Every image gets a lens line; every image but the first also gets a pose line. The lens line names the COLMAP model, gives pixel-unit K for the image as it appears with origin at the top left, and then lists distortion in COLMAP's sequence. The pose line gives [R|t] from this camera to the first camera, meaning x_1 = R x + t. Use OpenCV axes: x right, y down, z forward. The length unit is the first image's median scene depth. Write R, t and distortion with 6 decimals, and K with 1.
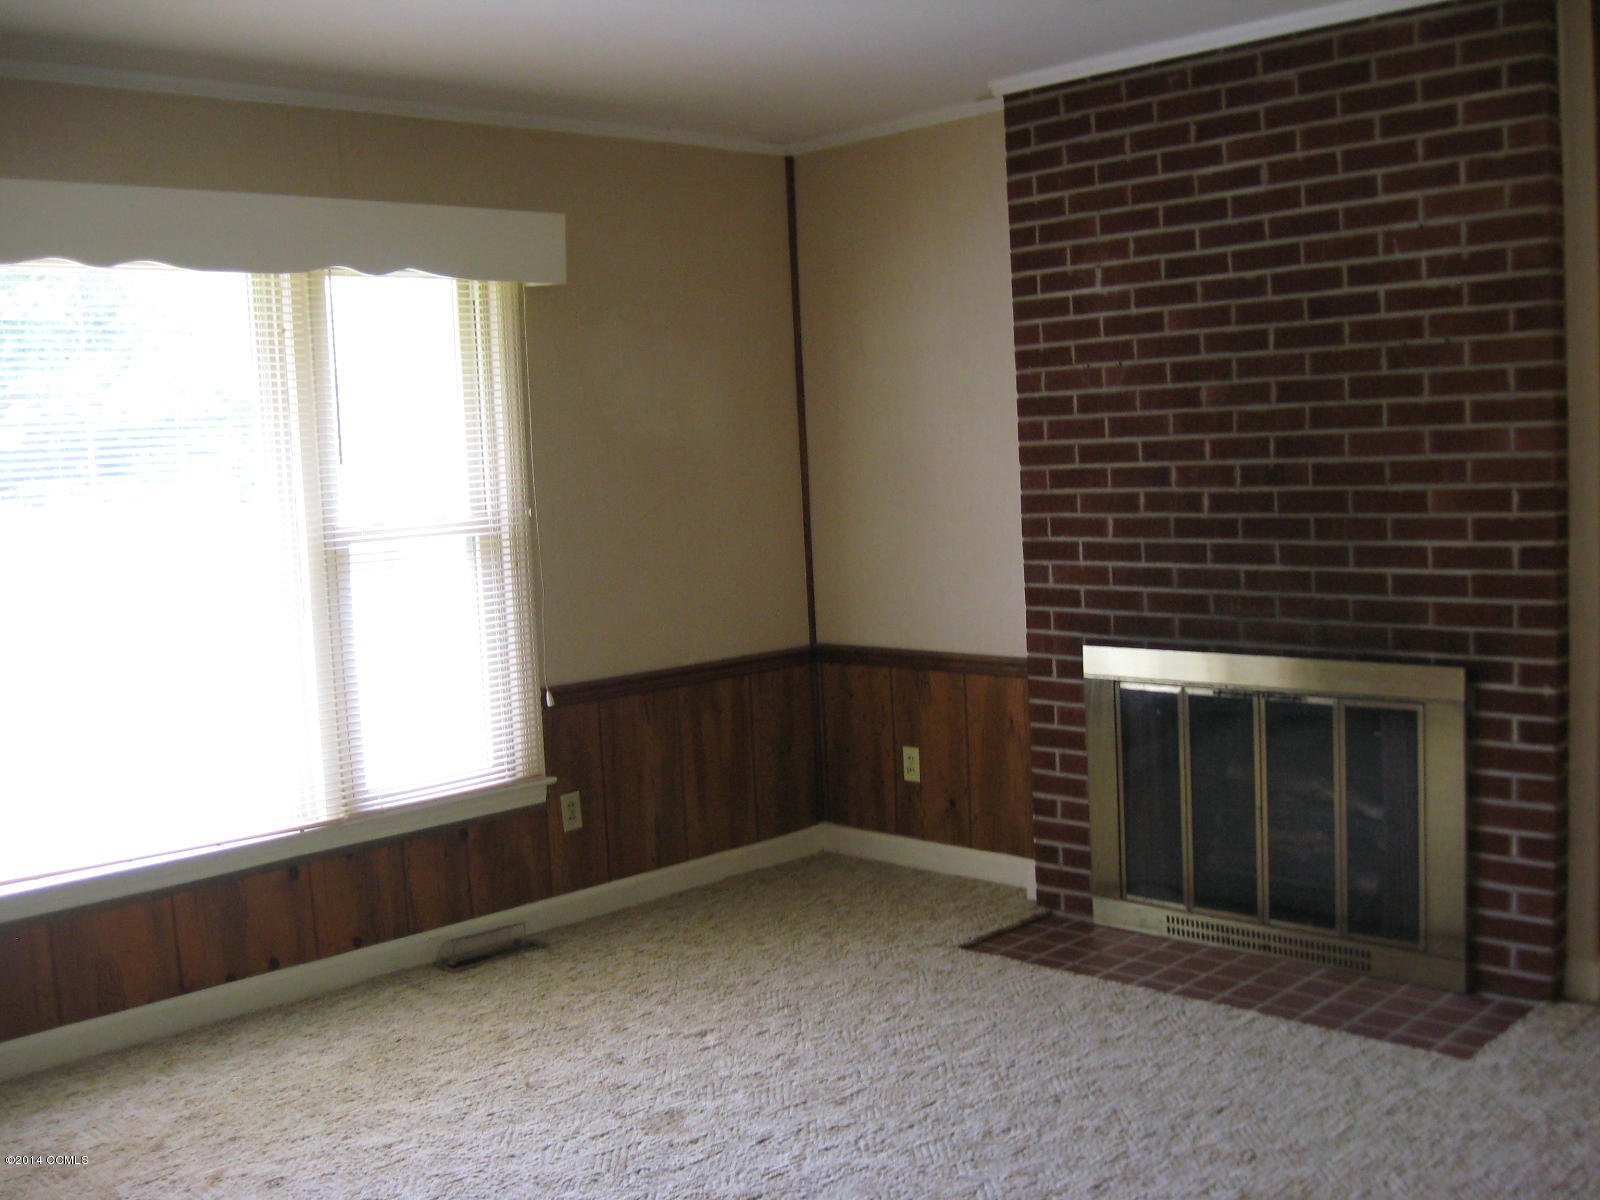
lens RADIAL K [[1680.1, 0, 800.0], [0, 1680.1, 600.0], [0, 0, 1]] dist [-0.125834, 0.036398]
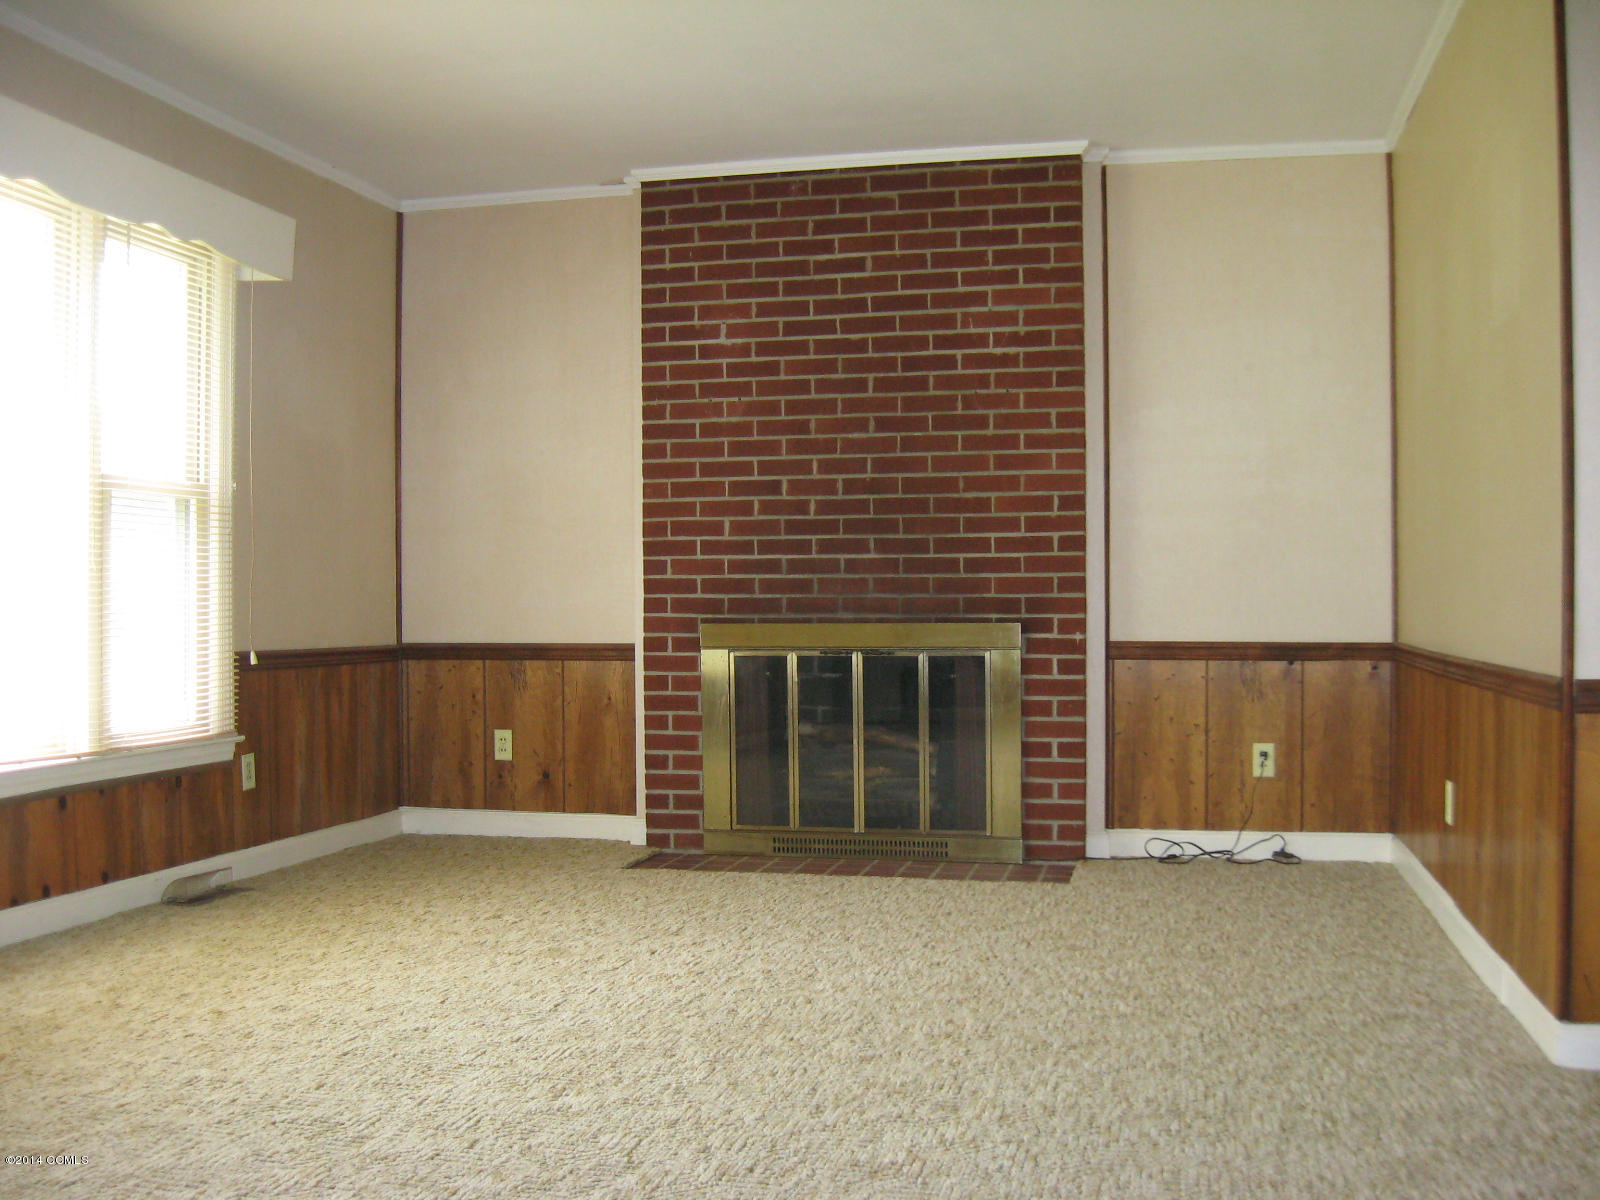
lens RADIAL K [[1680.1, 0, 800.0], [0, 1680.1, 600.0], [0, 0, 1]] dist [-0.125834, 0.036398]
pose [[0.846622, 0.046299, 0.530176, -0.448437], [0.013297, 0.994057, -0.108042, 0.152220], [-0.532028, 0.098521, 0.840976, -0.088578]]
